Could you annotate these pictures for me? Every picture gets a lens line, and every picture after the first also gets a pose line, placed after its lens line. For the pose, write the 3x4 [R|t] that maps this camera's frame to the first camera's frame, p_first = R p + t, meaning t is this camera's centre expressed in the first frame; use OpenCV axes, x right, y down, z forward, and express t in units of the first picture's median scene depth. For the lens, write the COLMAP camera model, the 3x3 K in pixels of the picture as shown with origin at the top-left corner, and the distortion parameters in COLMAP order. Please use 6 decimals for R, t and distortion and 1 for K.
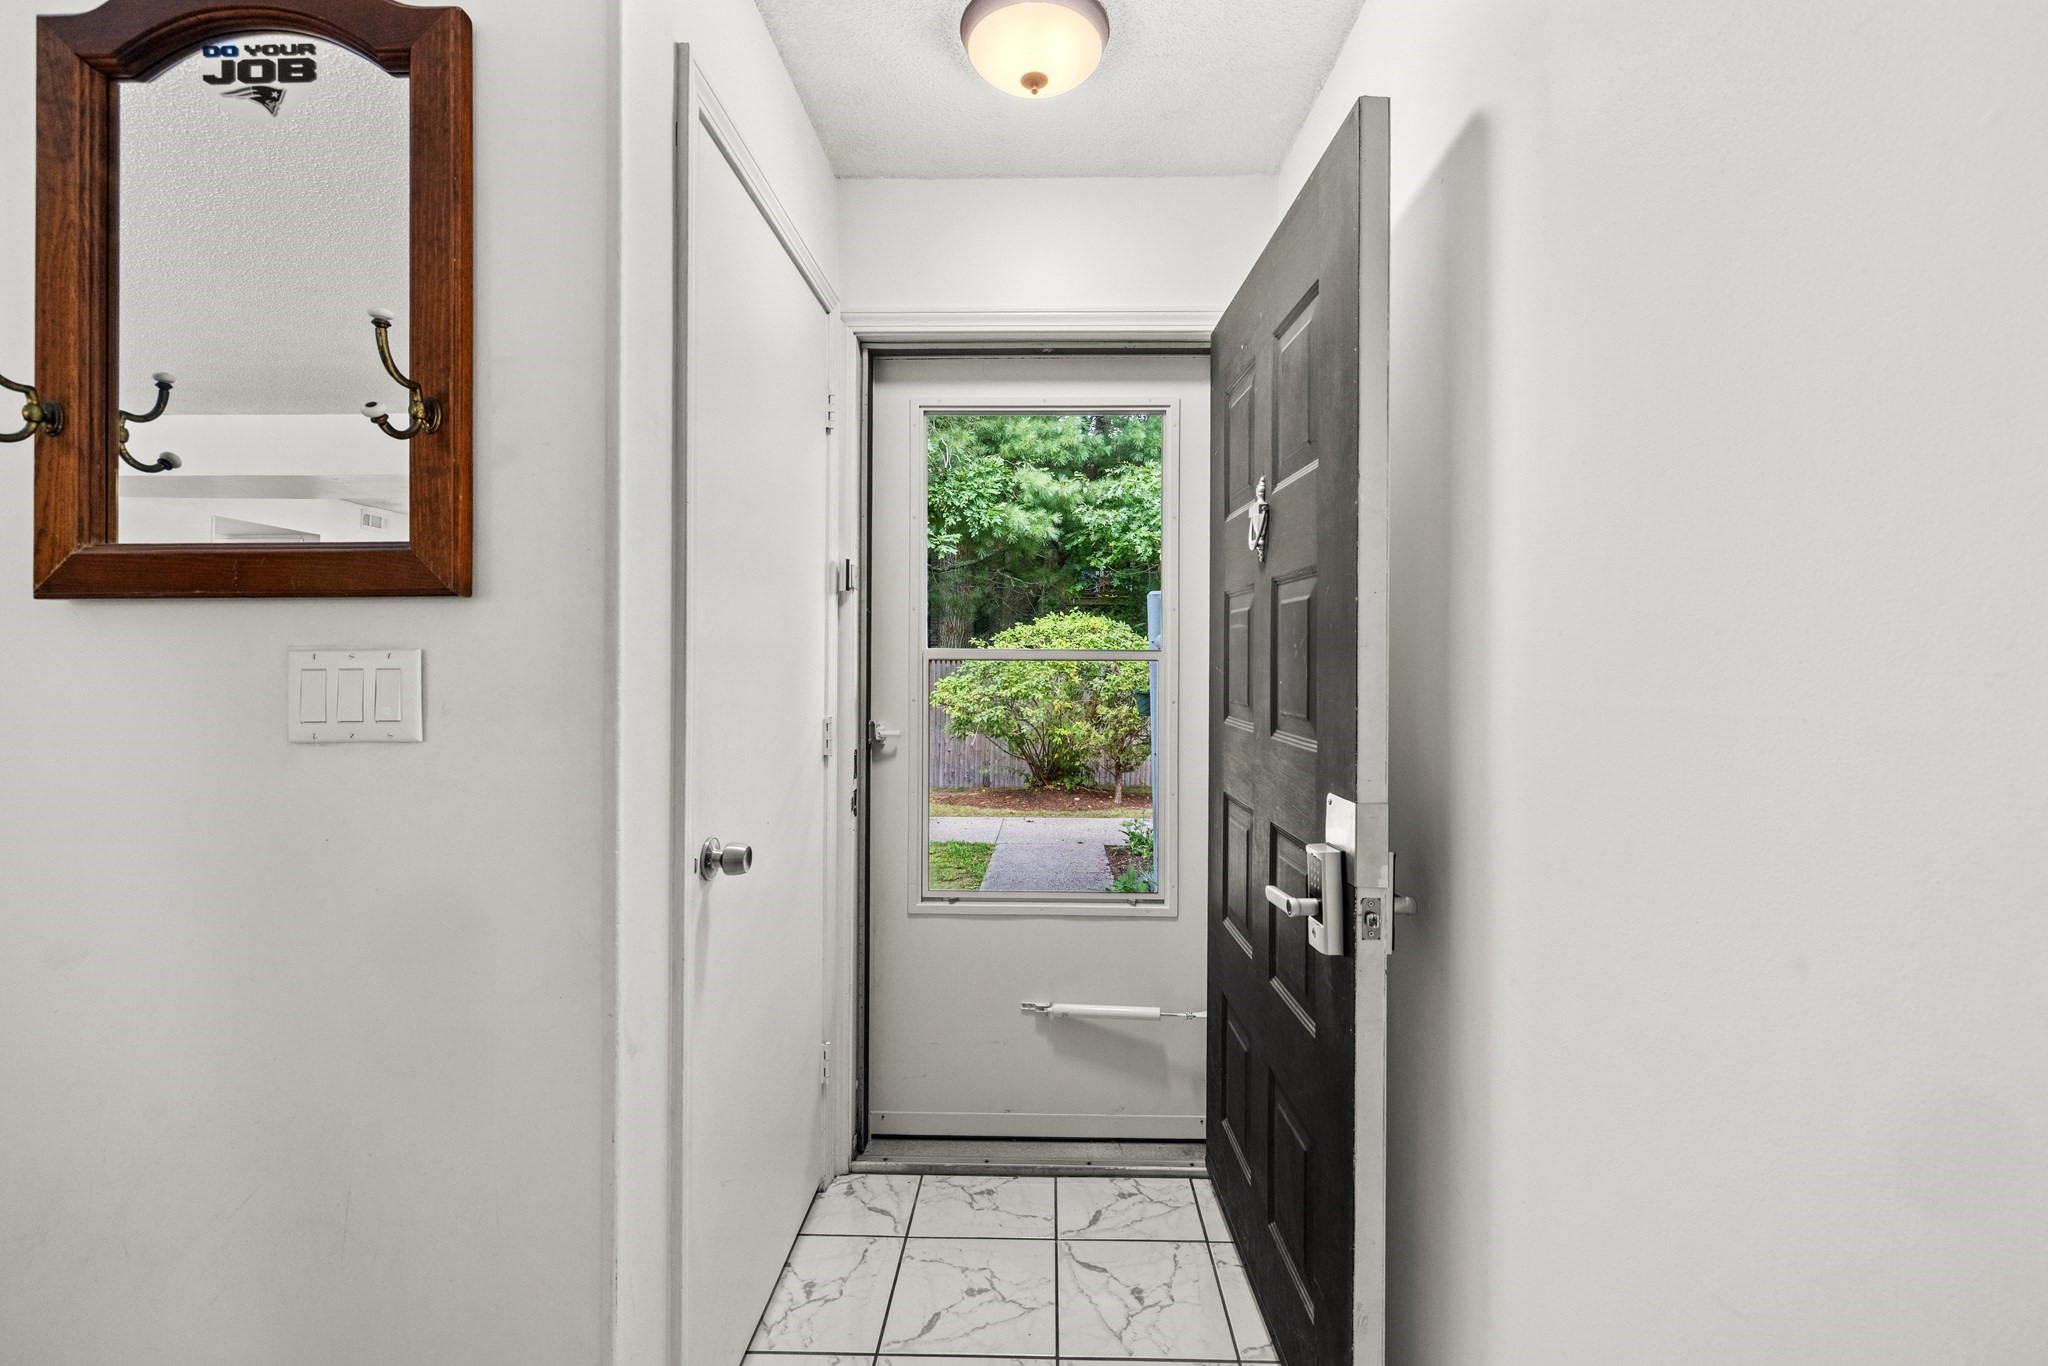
lens RADIAL K [[898.7, 0, 1030.8], [0, 898.7, 656.3], [0, 0, 1]] dist [0.001289, 0.000382]
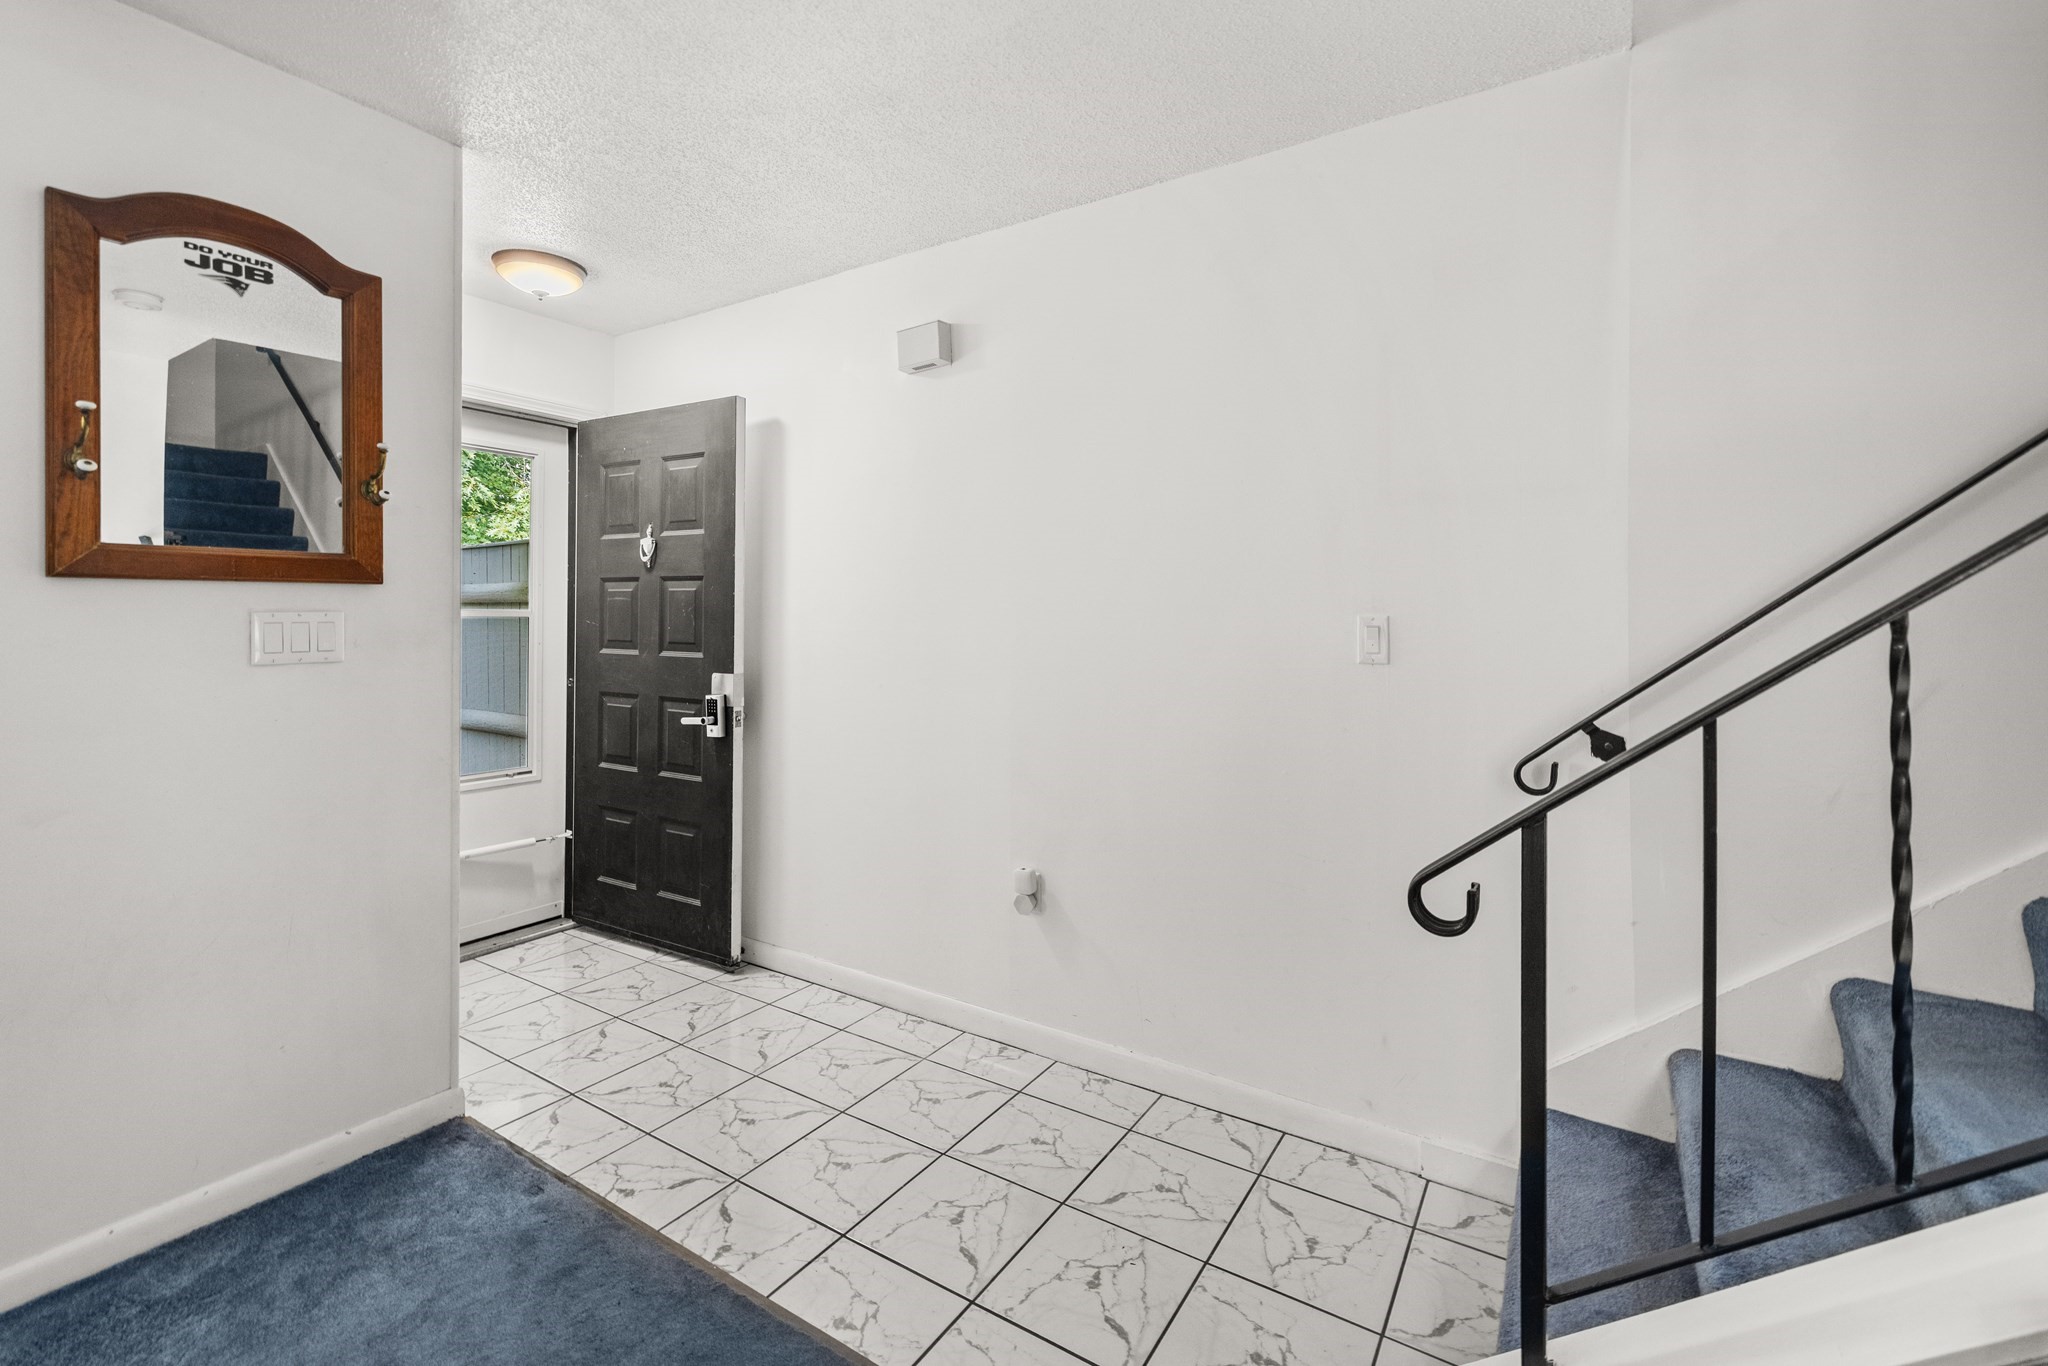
lens RADIAL K [[878.8, 0, 1032.9], [0, 878.8, 614.7], [0, 0, 1]] dist [-0.001802, 0.000360]
pose [[0.525298, 0.002196, 0.850915, -1.458251], [-0.002866, 0.999996, -0.000812, -0.003811], [-0.850913, -0.002012, 0.525302, -1.139919]]
